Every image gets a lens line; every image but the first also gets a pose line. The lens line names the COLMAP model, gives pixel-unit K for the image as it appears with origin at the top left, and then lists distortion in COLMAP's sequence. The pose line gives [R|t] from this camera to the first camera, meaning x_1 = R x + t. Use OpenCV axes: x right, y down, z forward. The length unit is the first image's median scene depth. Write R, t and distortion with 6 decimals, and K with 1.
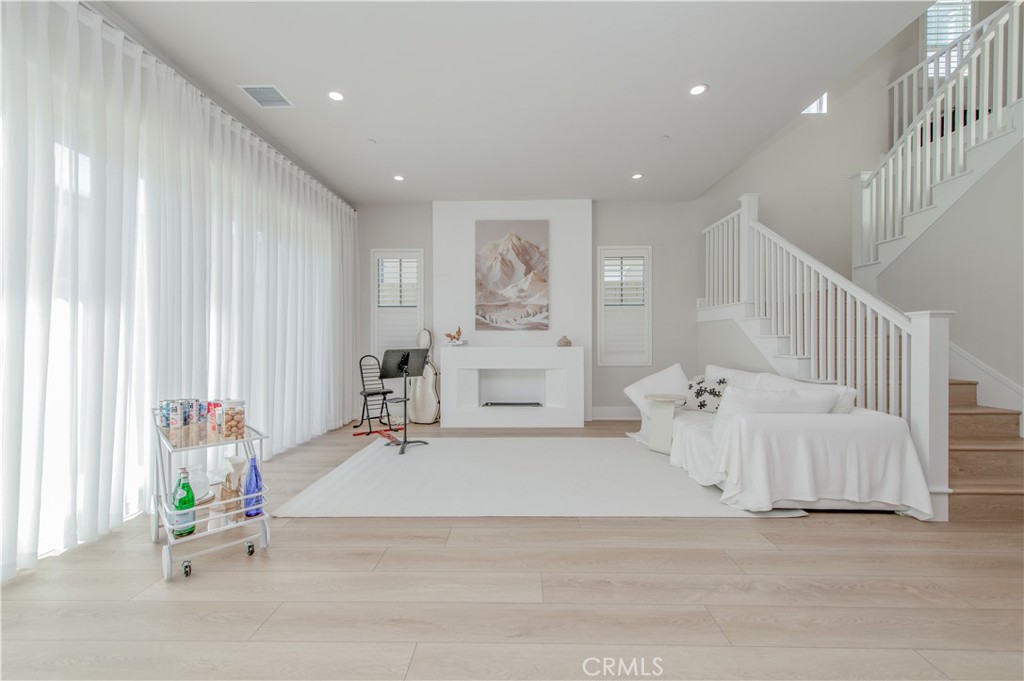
lens RADIAL K [[422.4, 0, 492.8], [0, 422.4, 342.3], [0, 0, 1]] dist [0.007469, -0.000125]
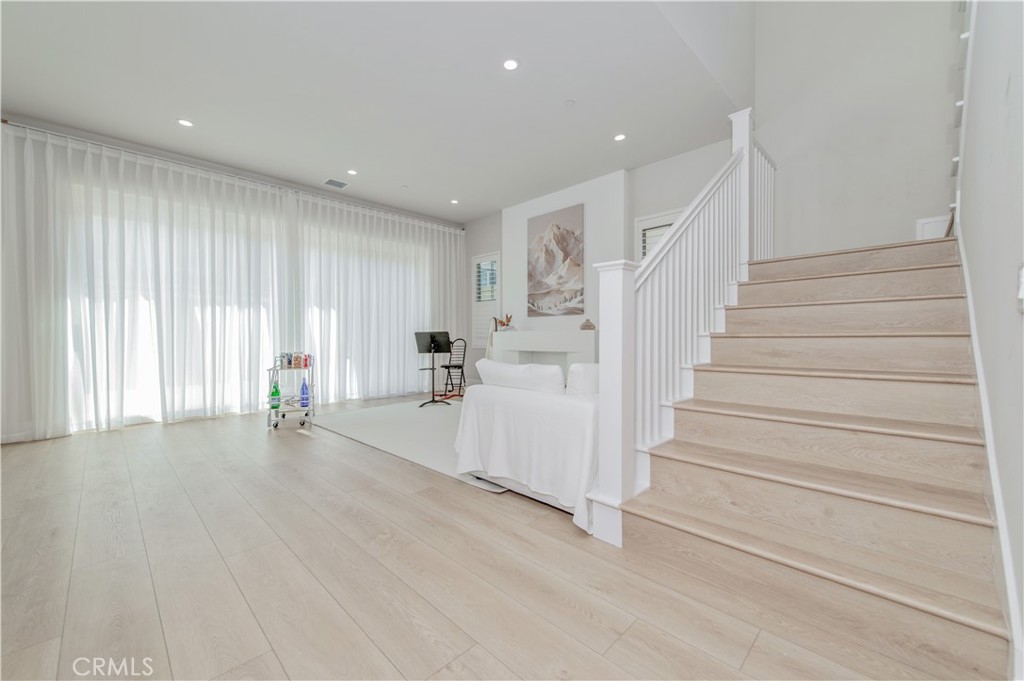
lens RADIAL K [[440.7, 0, 530.4], [0, 440.7, 342.8], [0, 0, 1]] dist [0.034897, 0.000019]
pose [[0.697884, 0.004609, -0.716196, 0.801086], [-0.000949, 0.999984, 0.005511, 0.033748], [0.716210, -0.003167, 0.697877, 0.189248]]
